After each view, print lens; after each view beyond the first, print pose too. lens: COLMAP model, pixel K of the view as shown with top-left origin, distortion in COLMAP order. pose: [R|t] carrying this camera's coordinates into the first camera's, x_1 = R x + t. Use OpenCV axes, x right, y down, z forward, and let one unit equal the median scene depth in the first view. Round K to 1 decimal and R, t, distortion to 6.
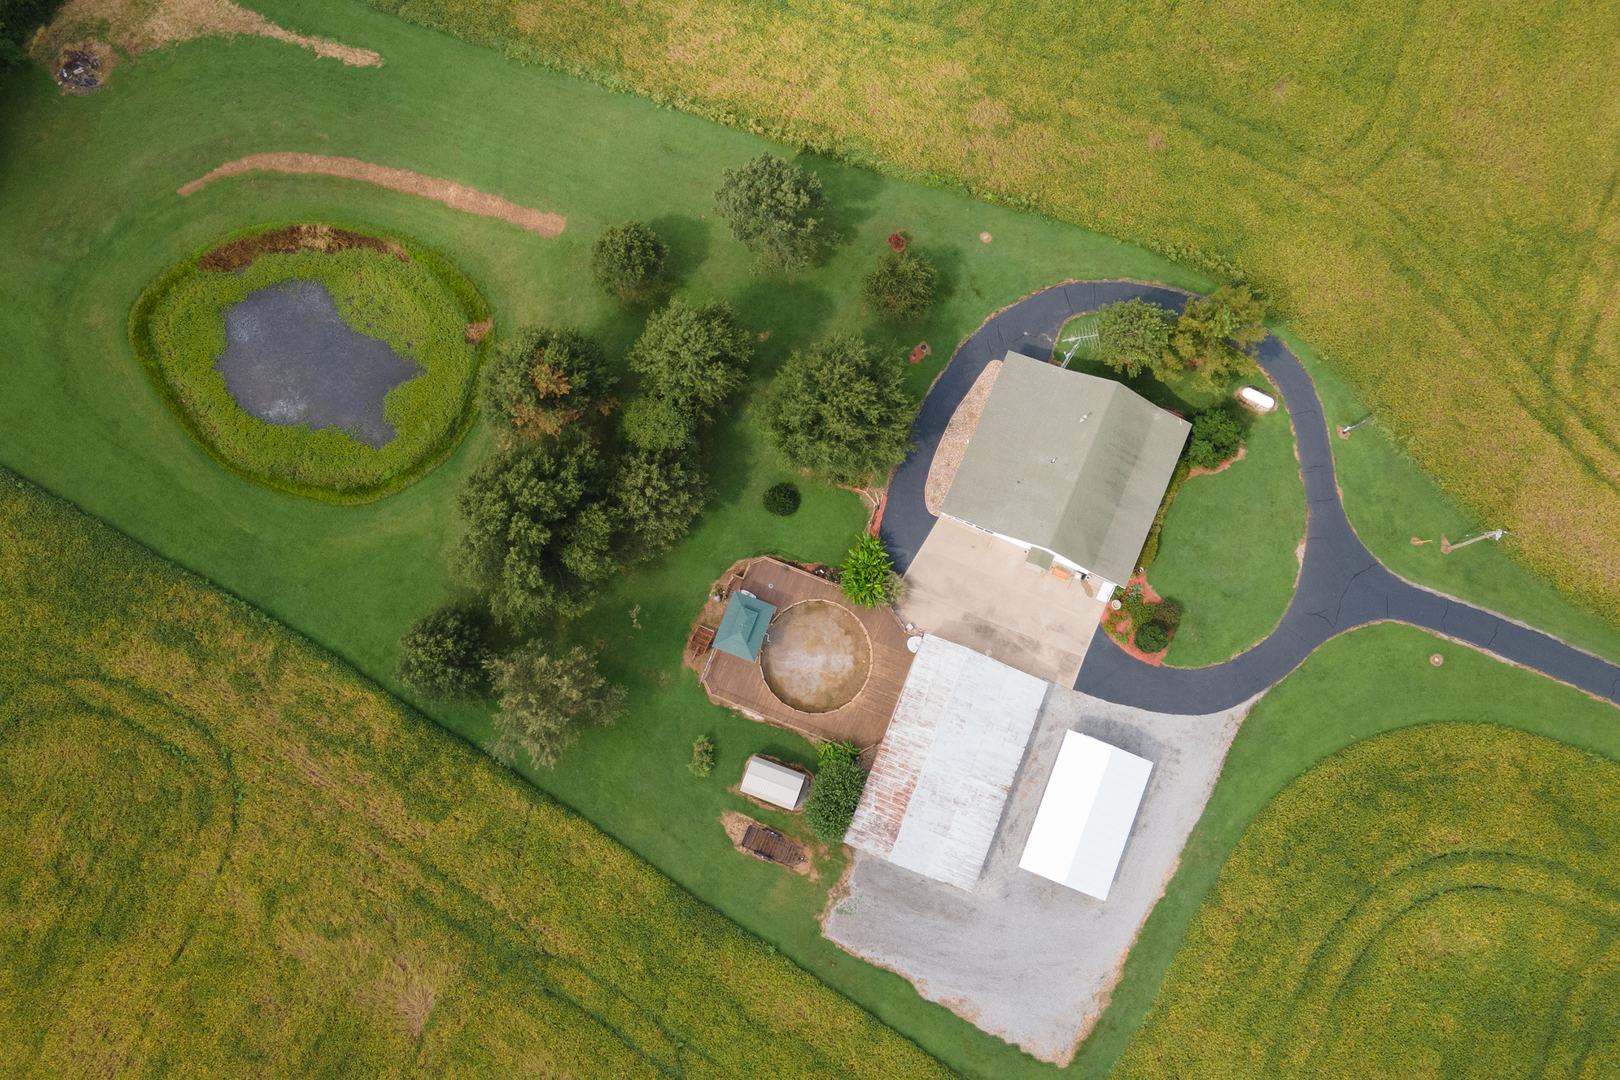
lens RADIAL K [[1361.6, 0, 812.2], [0, 1361.6, 556.5], [0, 0, 1]] dist [0.059118, -0.010267]
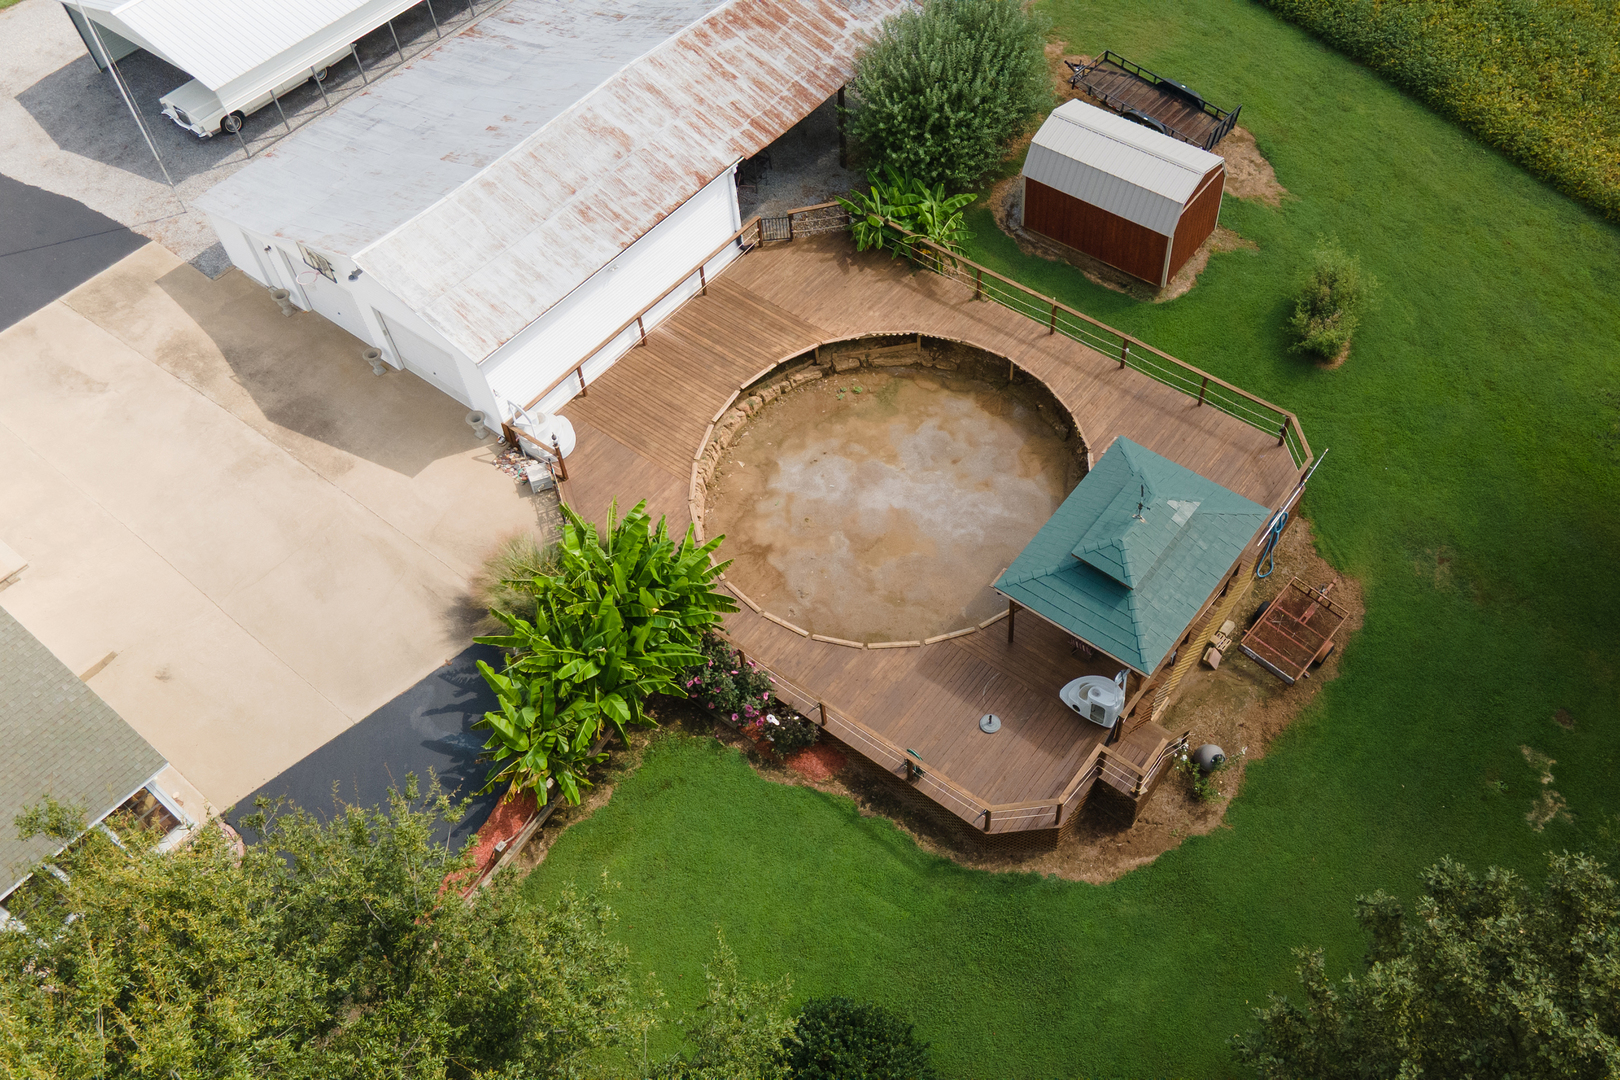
lens RADIAL K [[1361.6, 0, 907.0], [0, 1361.6, 533.8], [0, 0, 1]] dist [0.059118, -0.010267]
pose [[-0.964204, -0.201671, 0.172159, -0.052863], [0.264349, -0.680359, 0.683543, -0.130662], [-0.020721, 0.704586, 0.709316, 0.826745]]
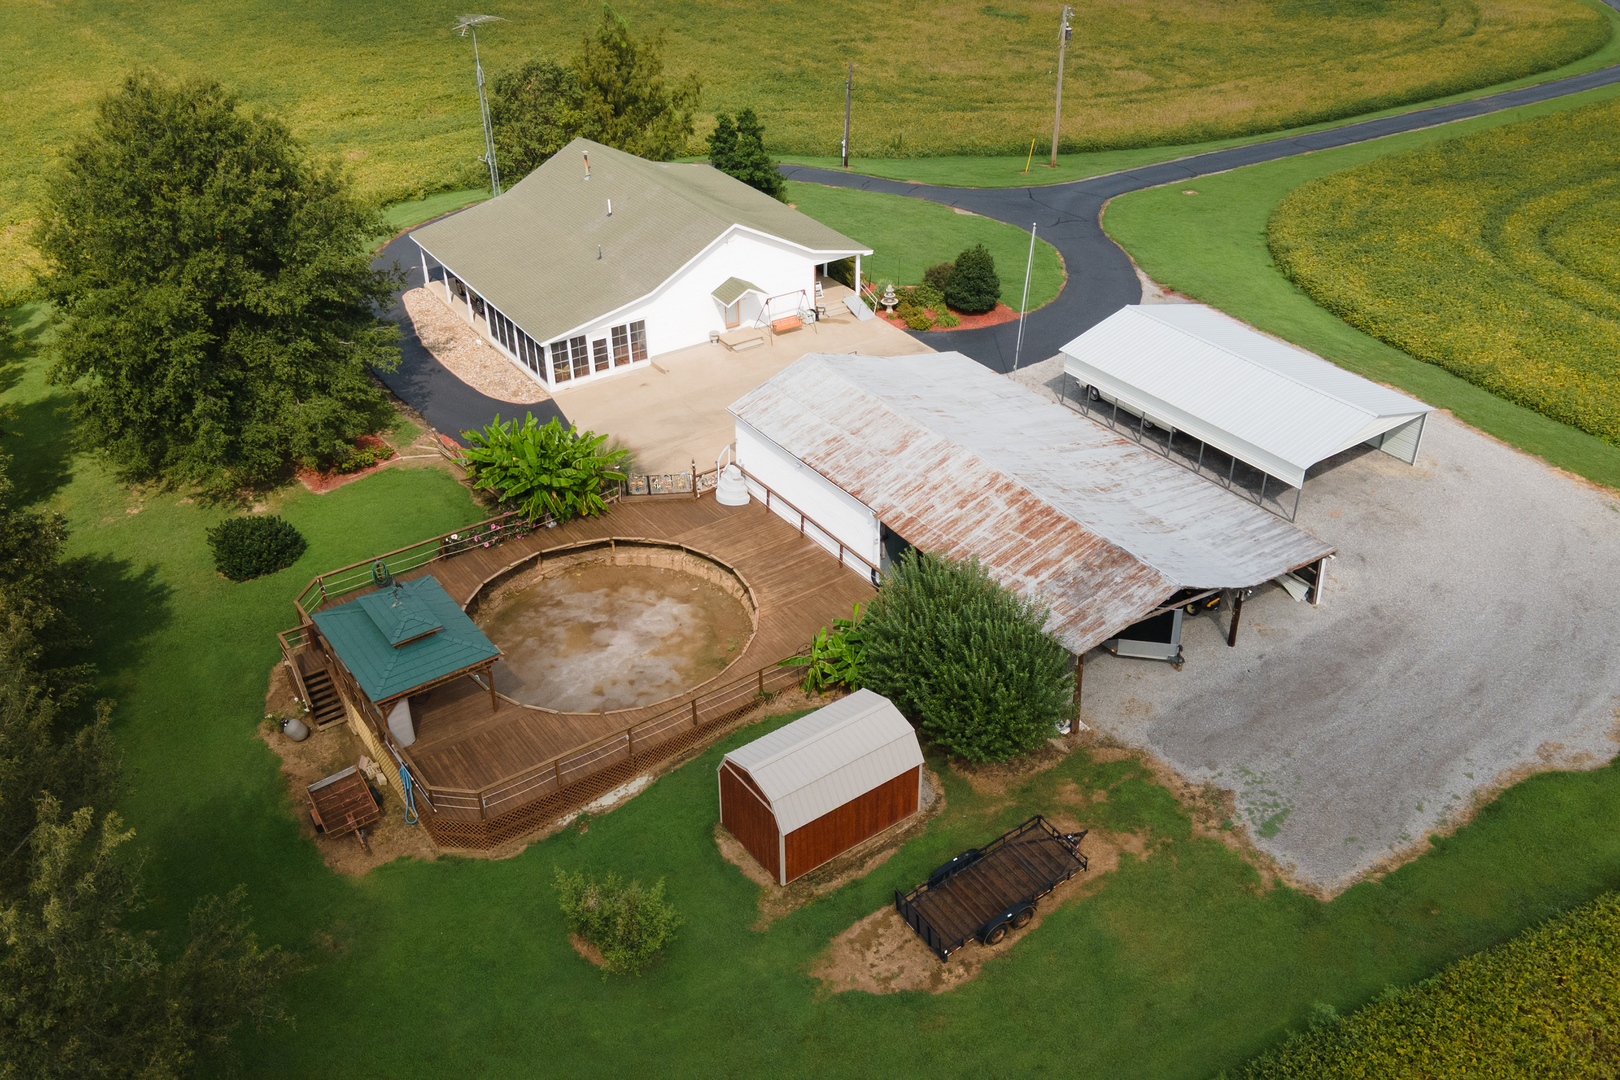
lens RADIAL K [[1361.6, 0, 821.1], [0, 1361.6, 567.1], [0, 0, 1]] dist [0.059118, -0.010267]
pose [[0.543653, -0.474528, 0.692290, -0.228749], [0.832143, 0.412309, -0.370862, 0.265337], [-0.109453, 0.777704, 0.619028, 0.762528]]
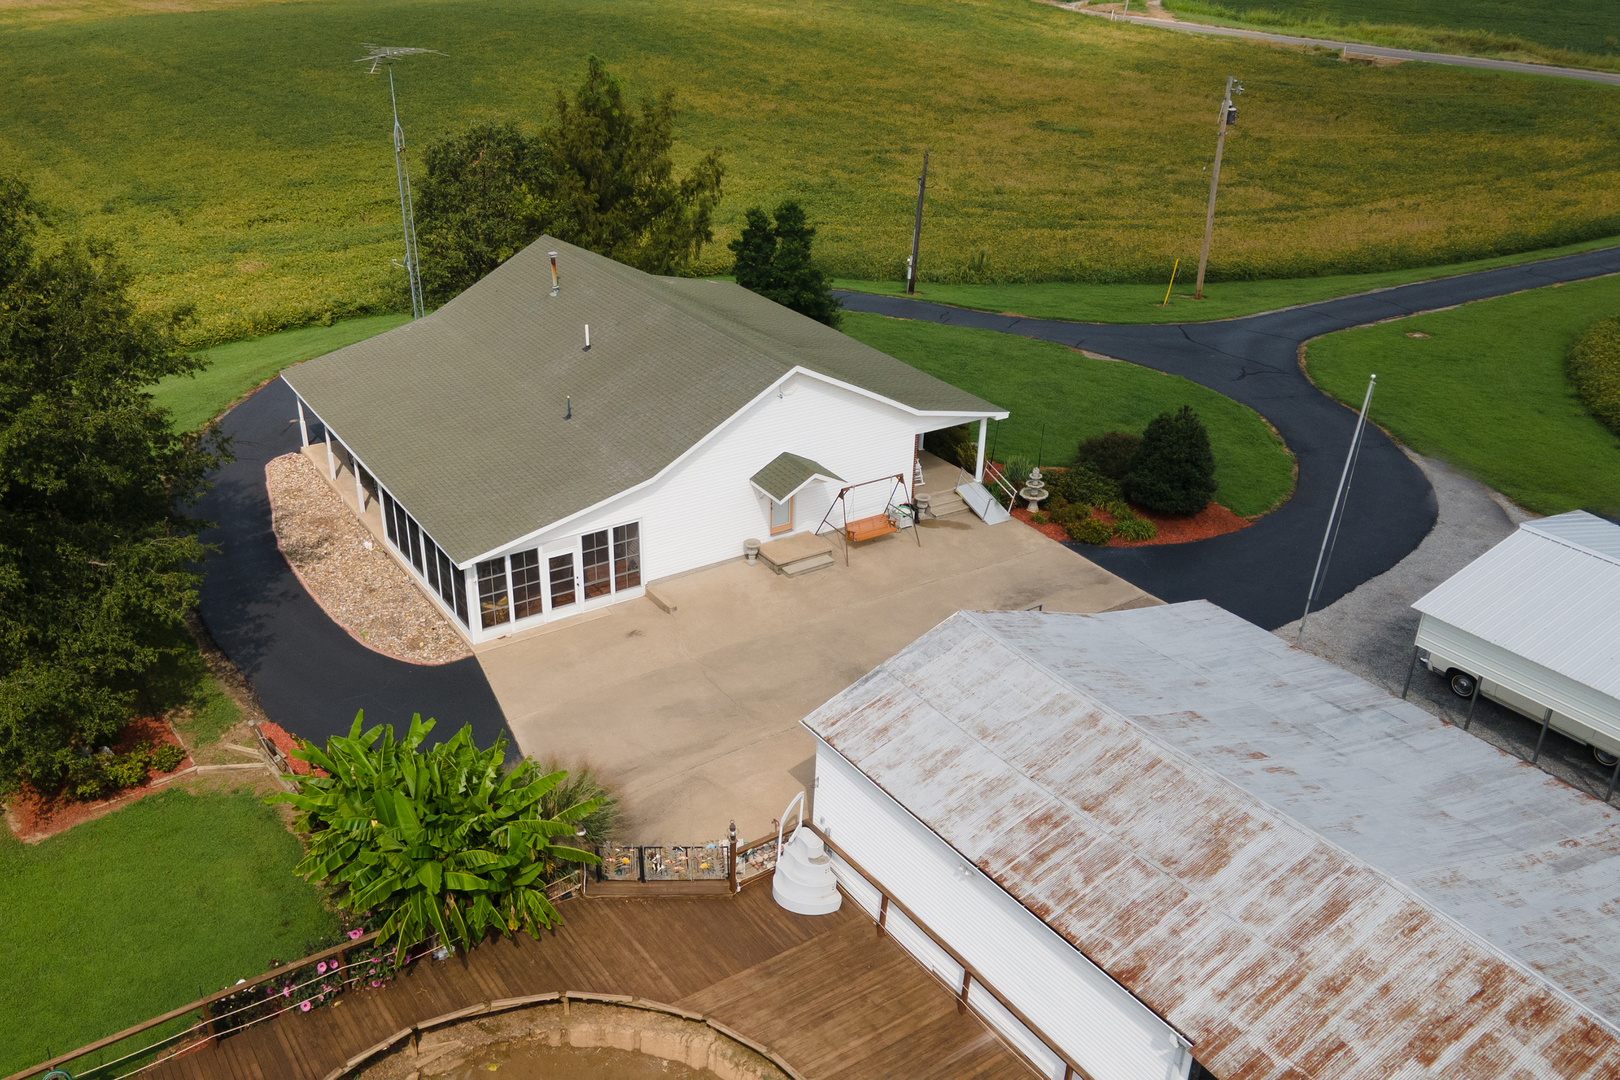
lens RADIAL K [[1361.6, 0, 720.8], [0, 1361.6, 606.8], [0, 0, 1]] dist [0.059118, -0.010267]
pose [[0.588449, -0.405716, 0.699373, -0.072006], [0.801417, 0.407200, -0.438086, 0.134793], [-0.107046, 0.818280, 0.564764, 0.858982]]
